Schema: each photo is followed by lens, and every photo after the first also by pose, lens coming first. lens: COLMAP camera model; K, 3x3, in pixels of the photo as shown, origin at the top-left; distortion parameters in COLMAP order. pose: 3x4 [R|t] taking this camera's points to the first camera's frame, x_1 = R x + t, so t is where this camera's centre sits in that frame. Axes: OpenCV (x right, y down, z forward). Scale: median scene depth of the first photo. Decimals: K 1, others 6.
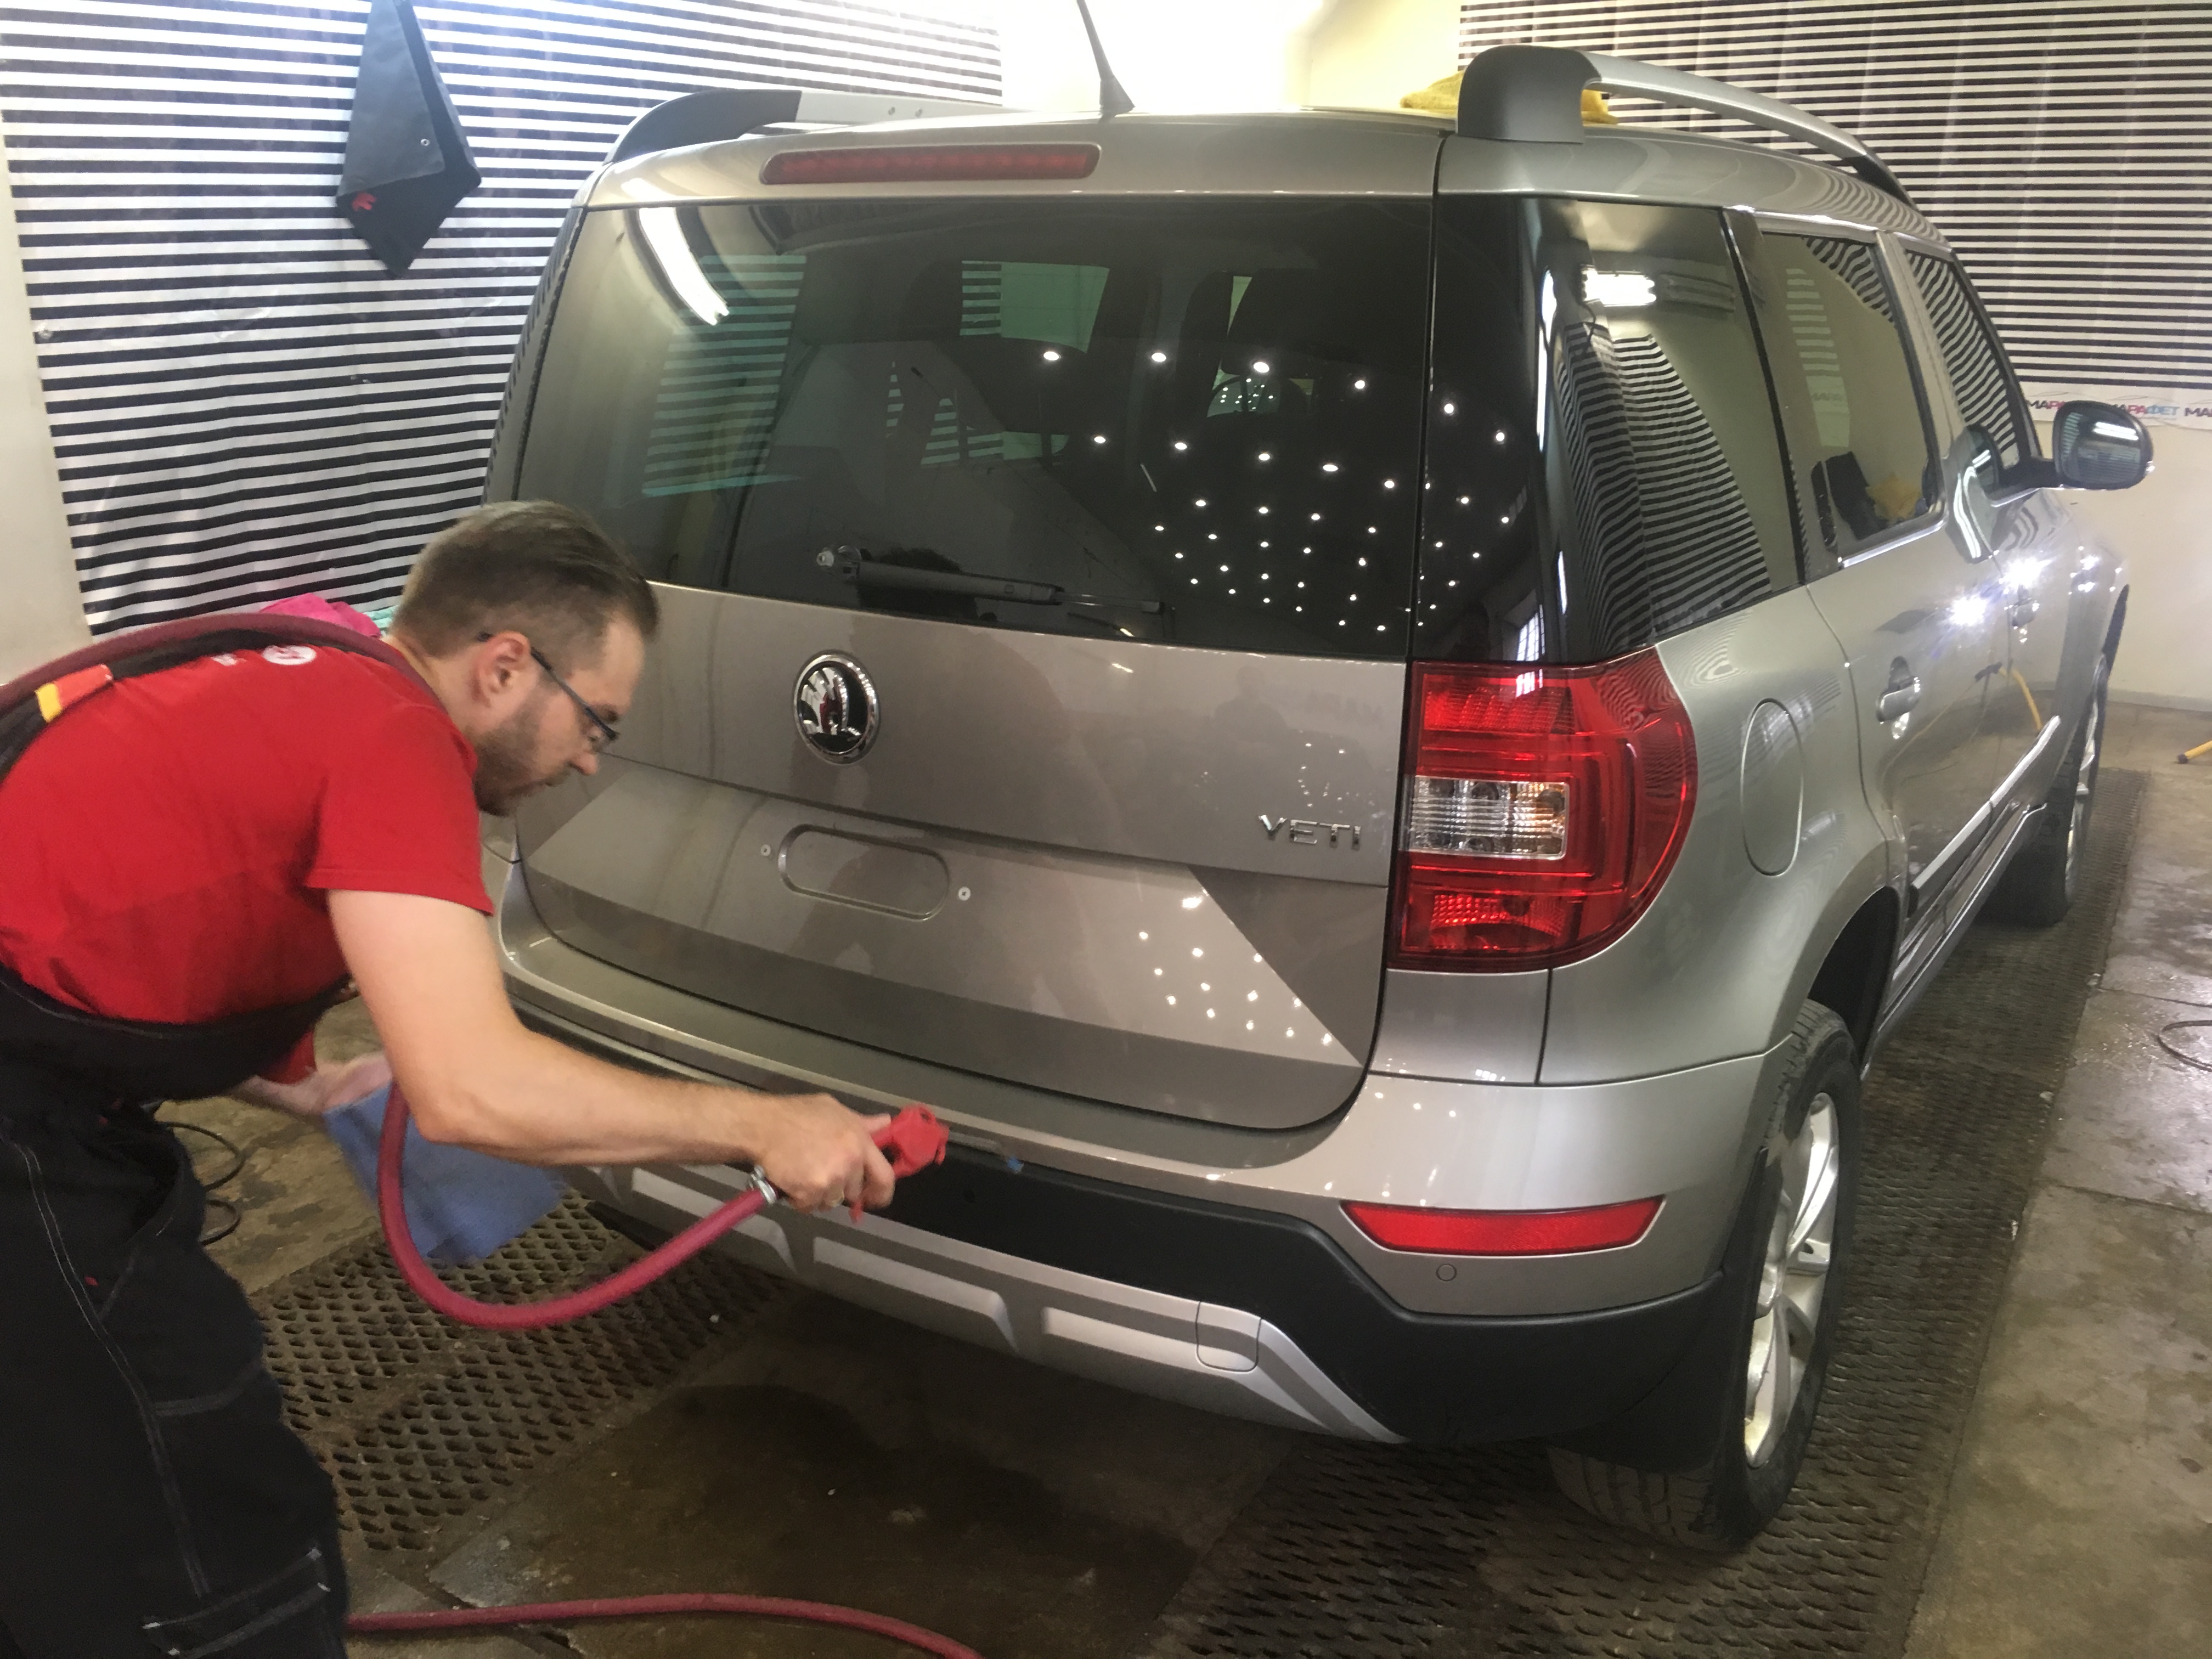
lens RADIAL K [[1862.8, 0, 1094.3], [0, 1862.8, 835.4], [0, 0, 1]] dist [0.067462, -0.094984]
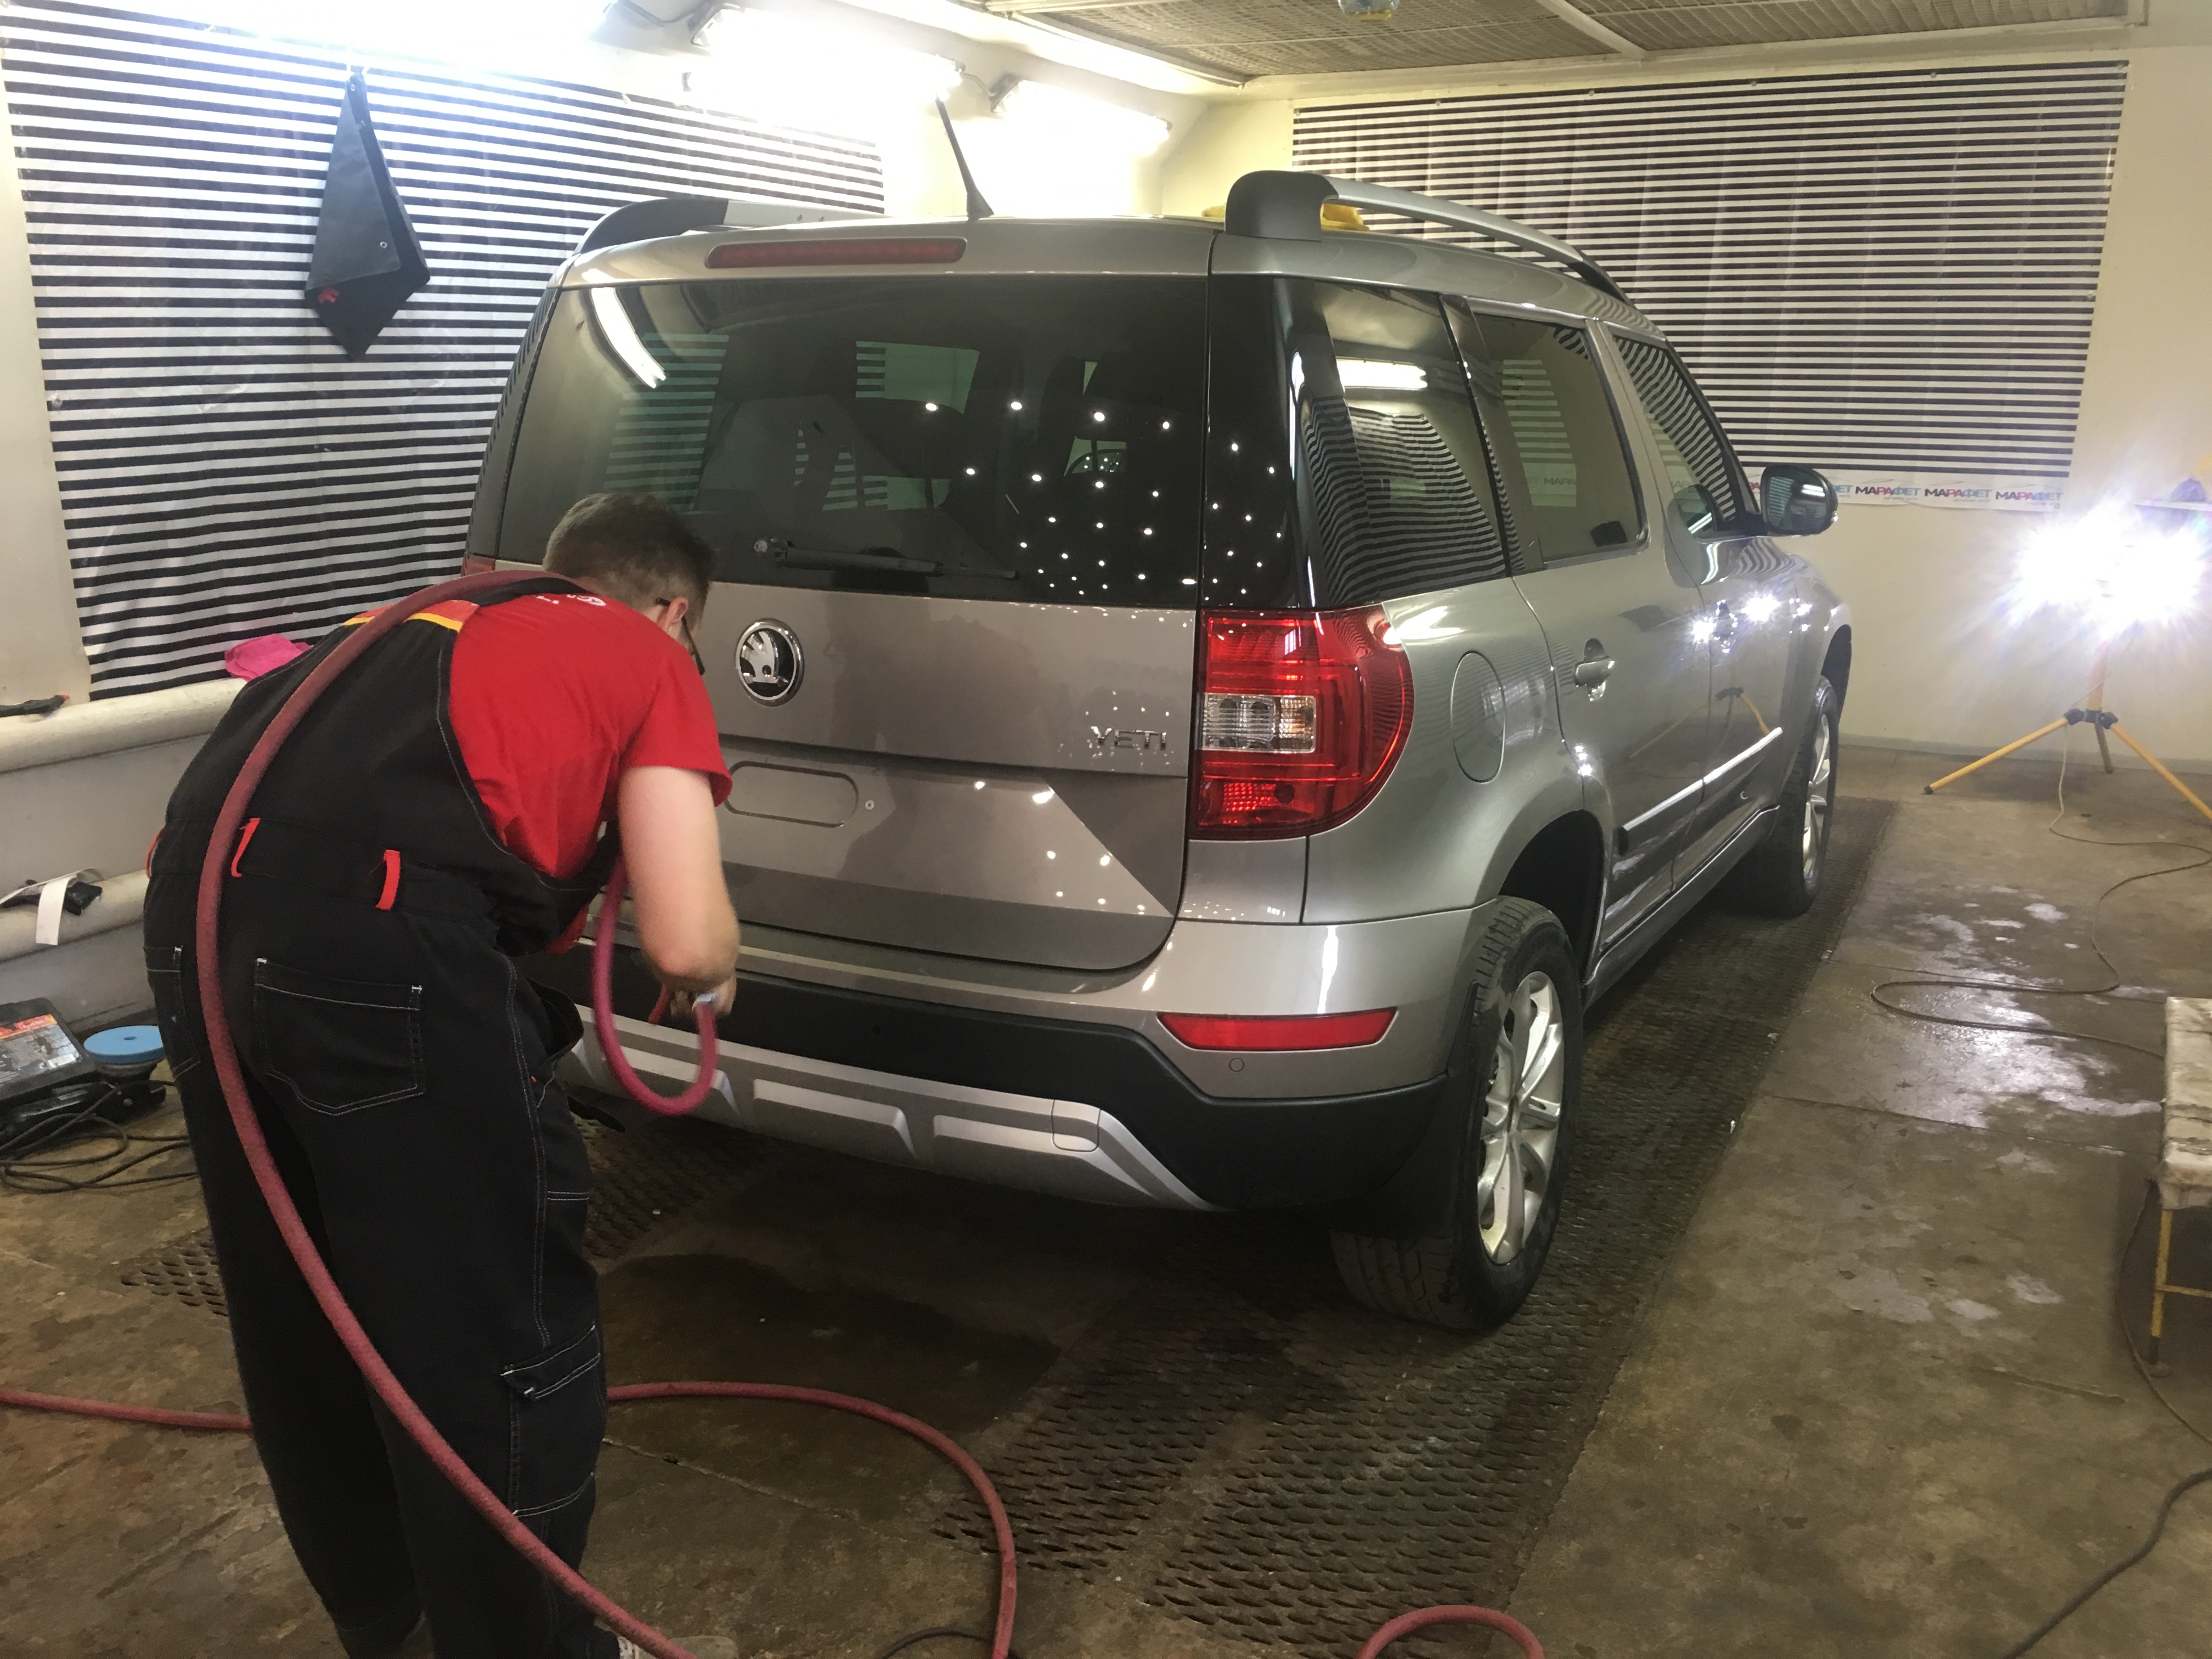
lens RADIAL K [[1862.8, 0, 1094.3], [0, 1862.8, 835.4], [0, 0, 1]] dist [0.067462, -0.094984]
pose [[0.997944, -0.012757, 0.062817, 0.002973], [0.016437, 0.998156, -0.058429, 0.094973], [-0.061956, 0.059341, 0.996313, -0.216670]]
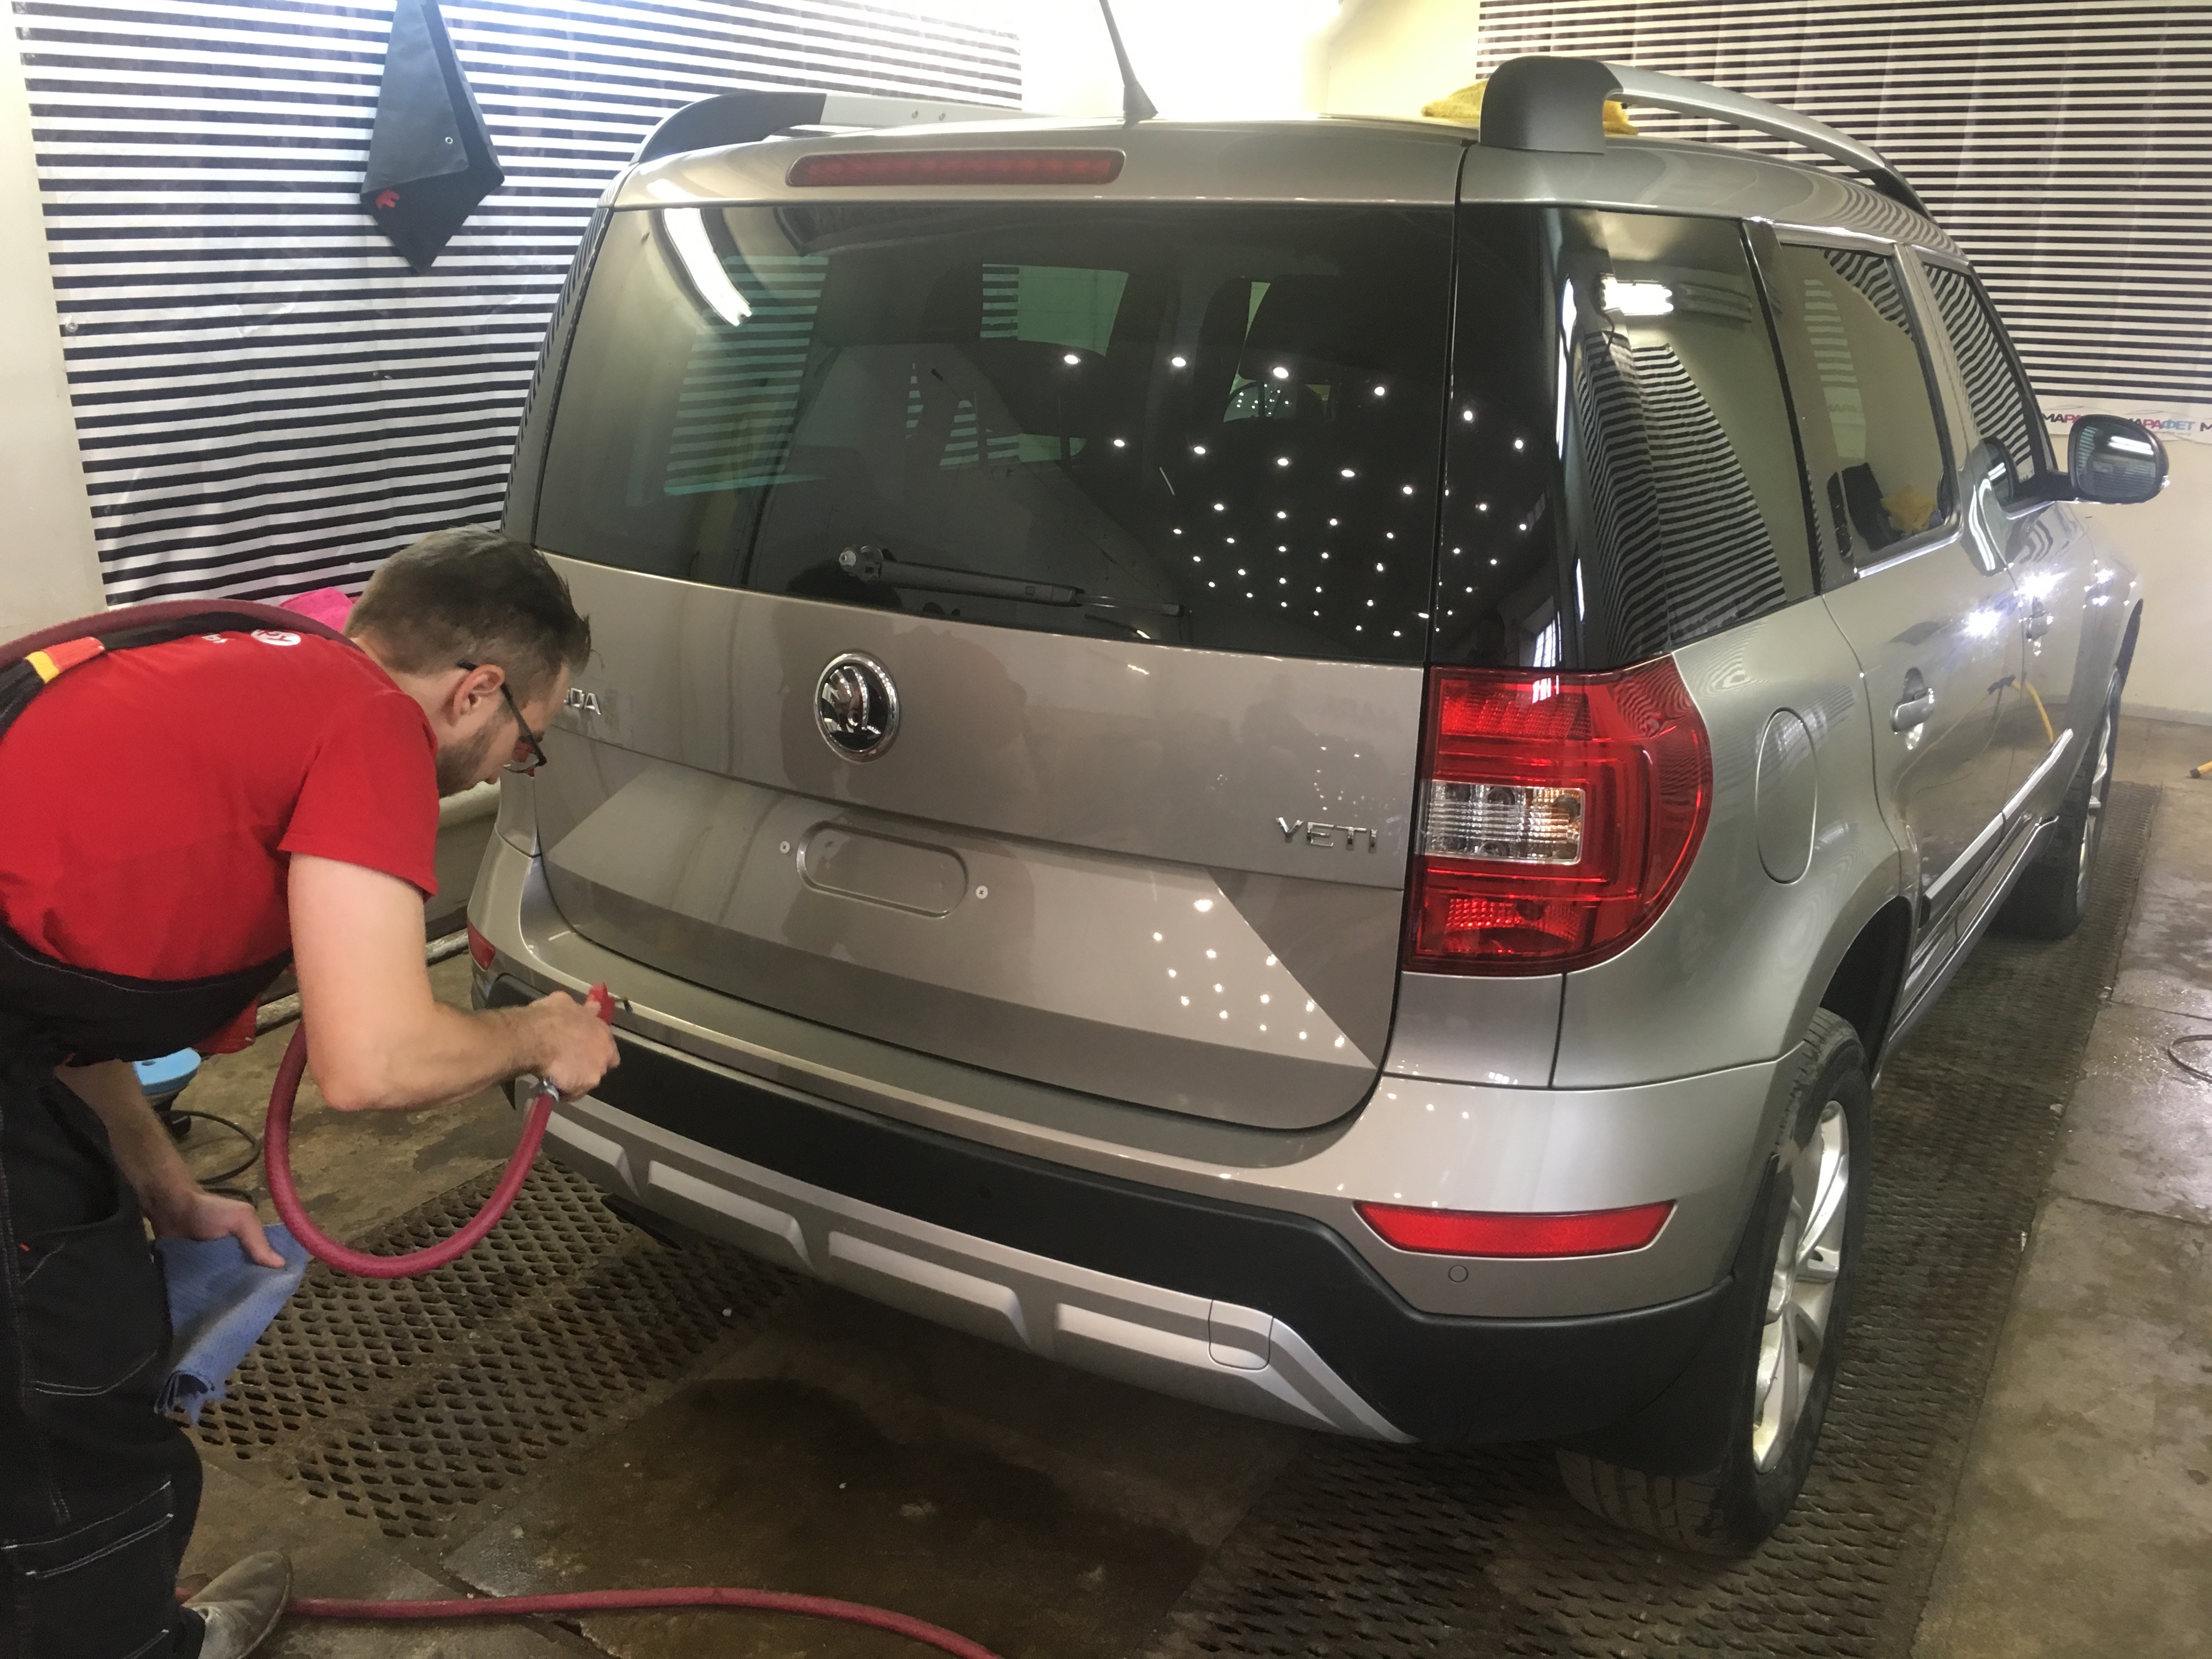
lens RADIAL K [[1862.9, 0, 1093.3], [0, 1862.9, 835.8], [0, 0, 1]] dist [0.069811, -0.096571]
pose [[0.999927, 0.011341, -0.004047, -0.004637], [-0.011349, 0.999934, -0.001898, 0.001600], [0.004025, 0.001944, 0.999990, -0.005217]]
